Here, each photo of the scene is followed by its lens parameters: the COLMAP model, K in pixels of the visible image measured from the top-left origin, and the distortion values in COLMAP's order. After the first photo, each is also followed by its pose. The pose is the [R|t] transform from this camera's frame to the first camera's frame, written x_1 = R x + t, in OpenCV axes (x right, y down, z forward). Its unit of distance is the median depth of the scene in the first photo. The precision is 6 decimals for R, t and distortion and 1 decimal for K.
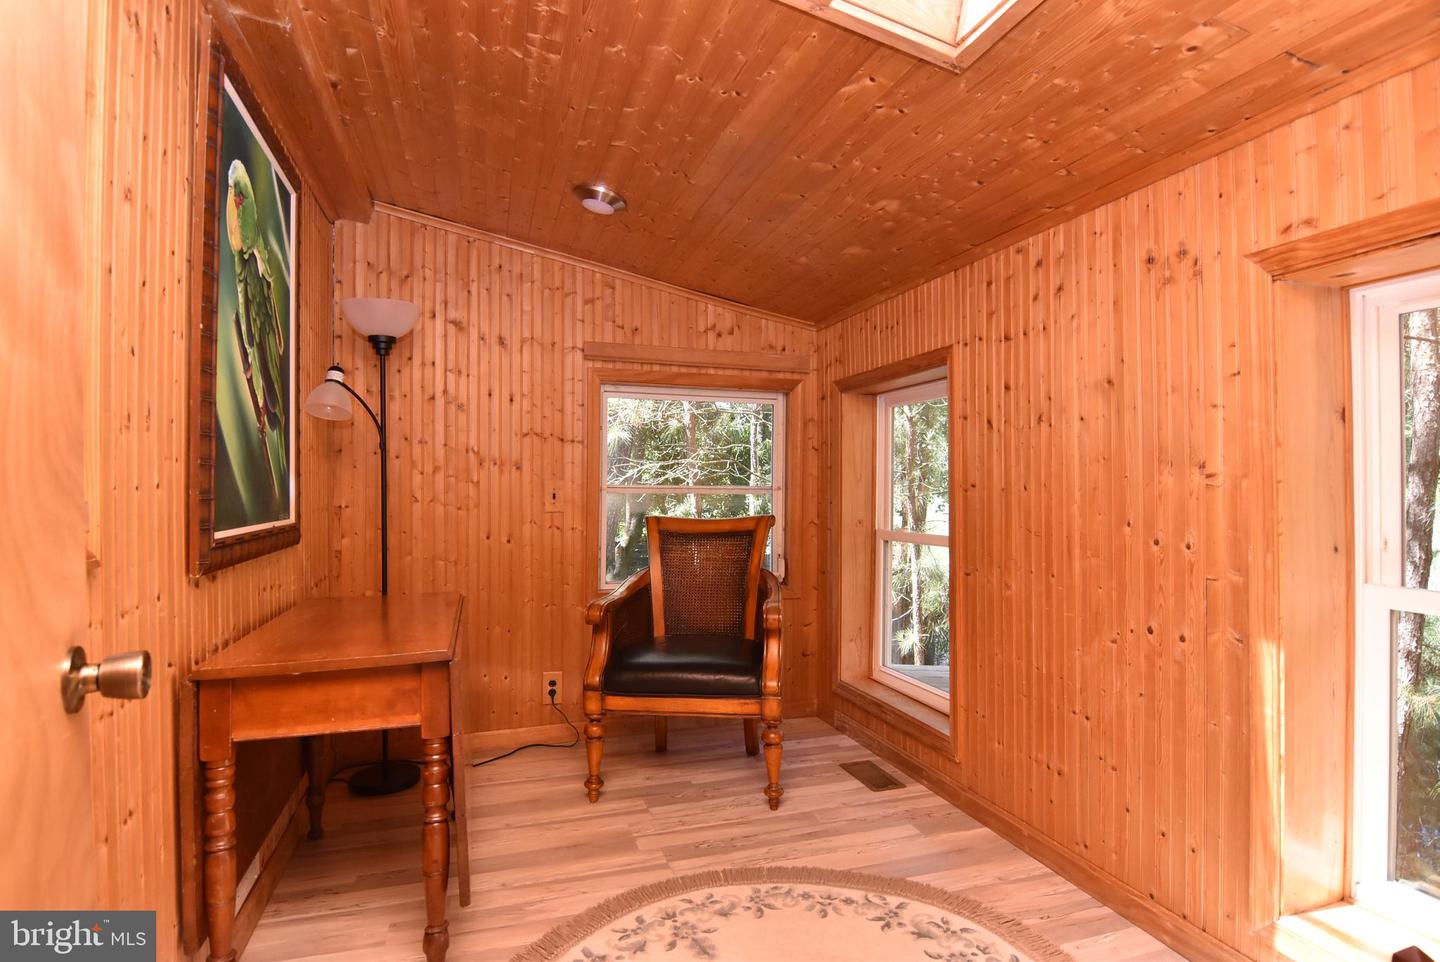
lens RADIAL K [[764.8, 0, 713.5], [0, 764.8, 480.3], [0, 0, 1]] dist [-0.006556, -0.009033]
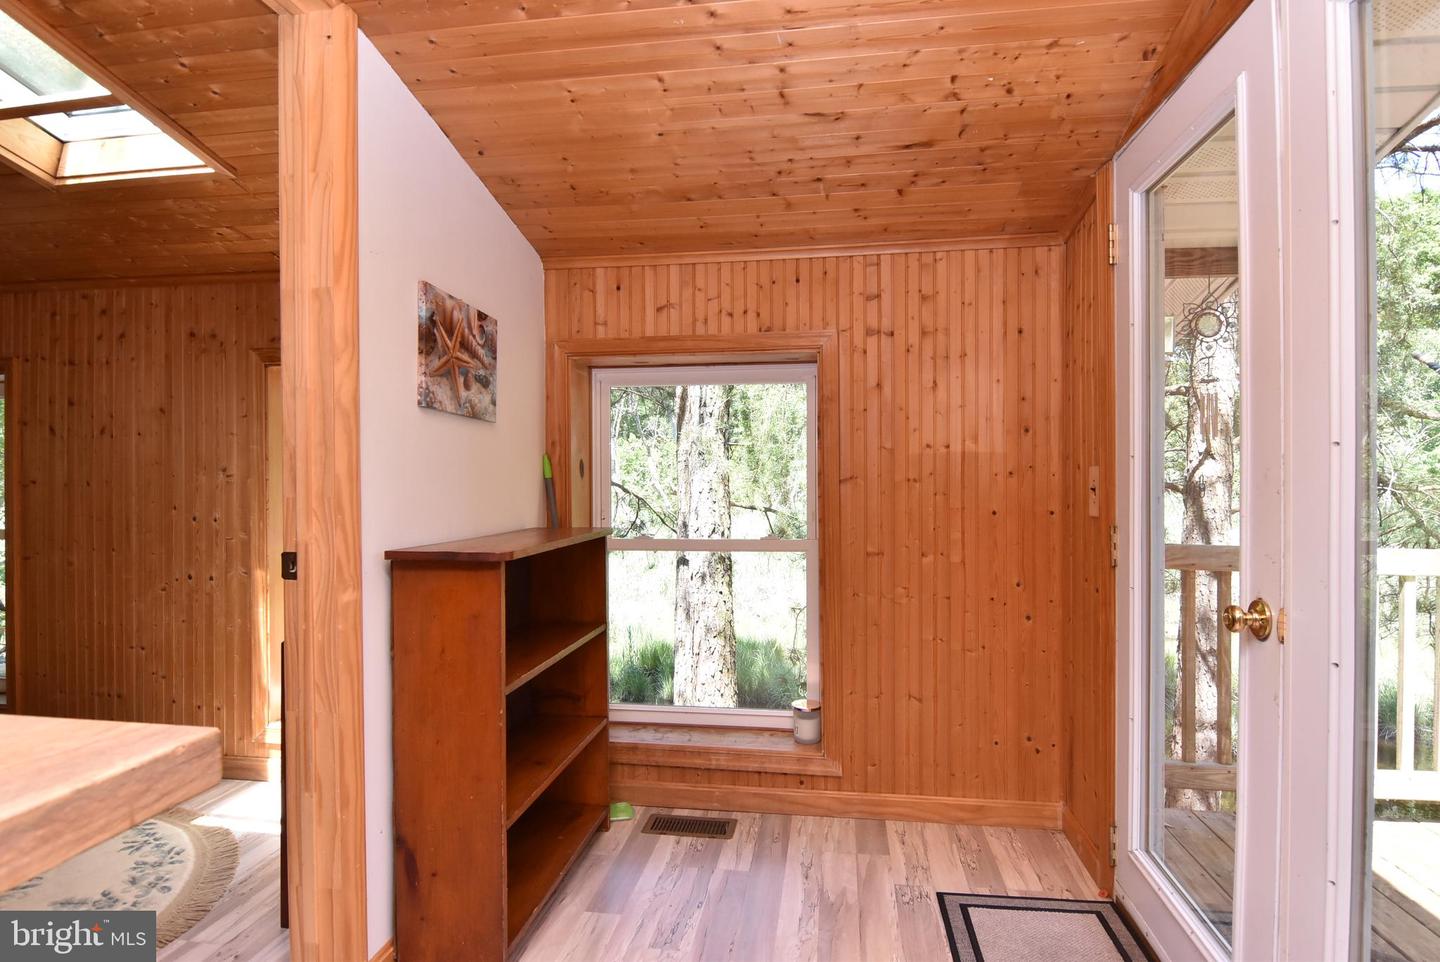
lens RADIAL K [[764.8, 0, 726.4], [0, 764.8, 481.4], [0, 0, 1]] dist [-0.006556, -0.009033]
pose [[0.423992, 0.005730, 0.905648, -0.336858], [-0.005819, 0.999977, -0.003603, 0.005193], [-0.905647, -0.003742, 0.424015, -0.592048]]
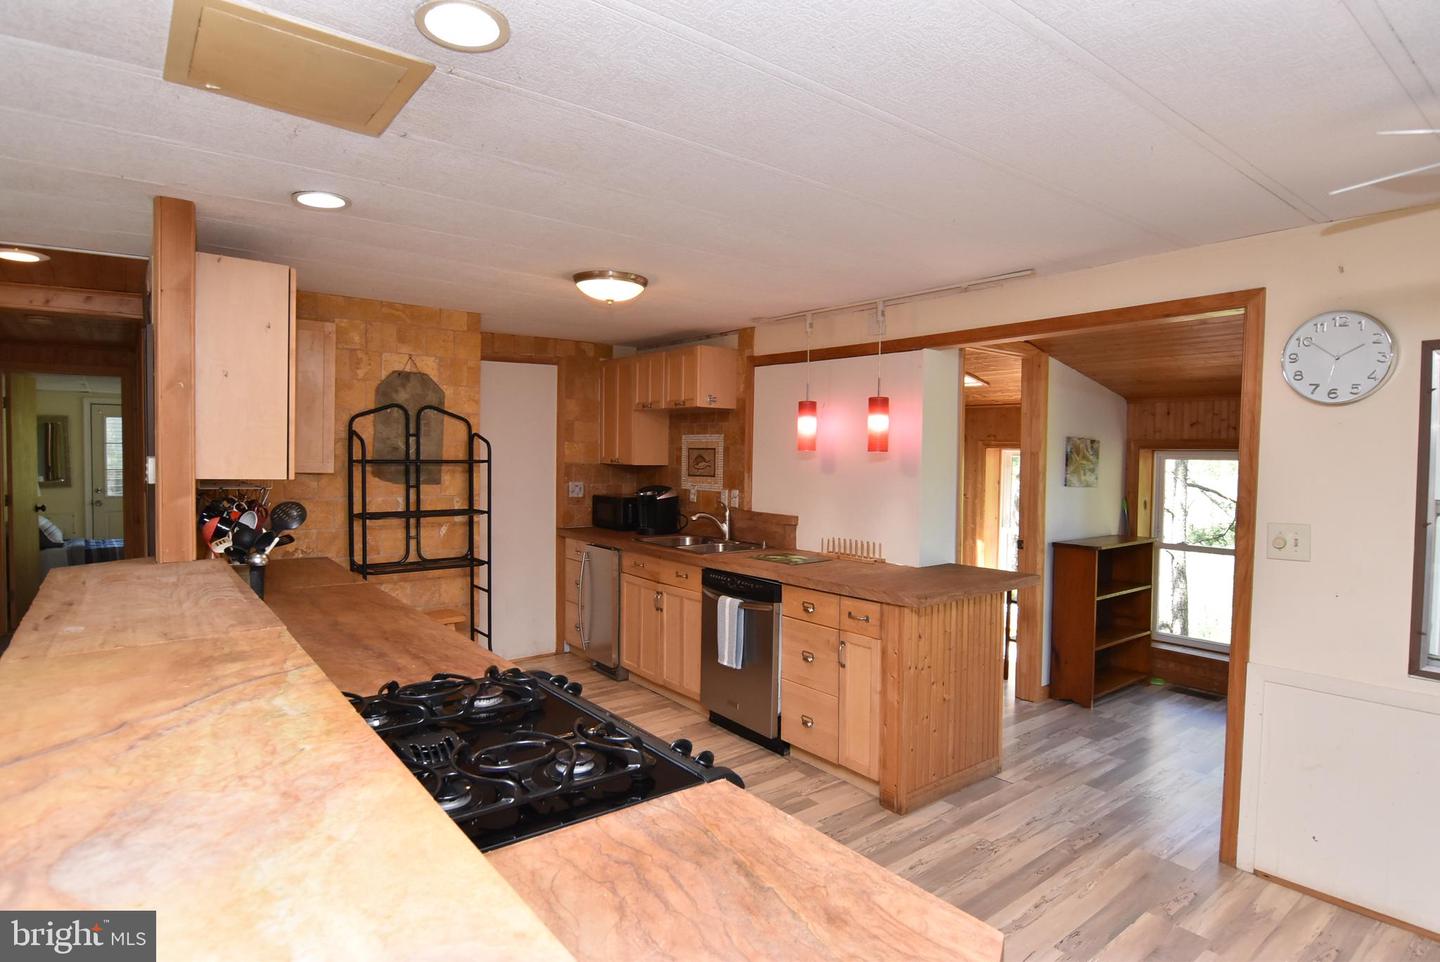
lens RADIAL K [[764.8, 0, 721.2], [0, 764.8, 471.8], [0, 0, 1]] dist [-0.006556, -0.009033]
pose [[0.929405, 0.018541, 0.368595, -1.539241], [-0.030087, 0.999219, 0.025602, -0.161945], [-0.367832, -0.034885, 0.929238, -1.683494]]
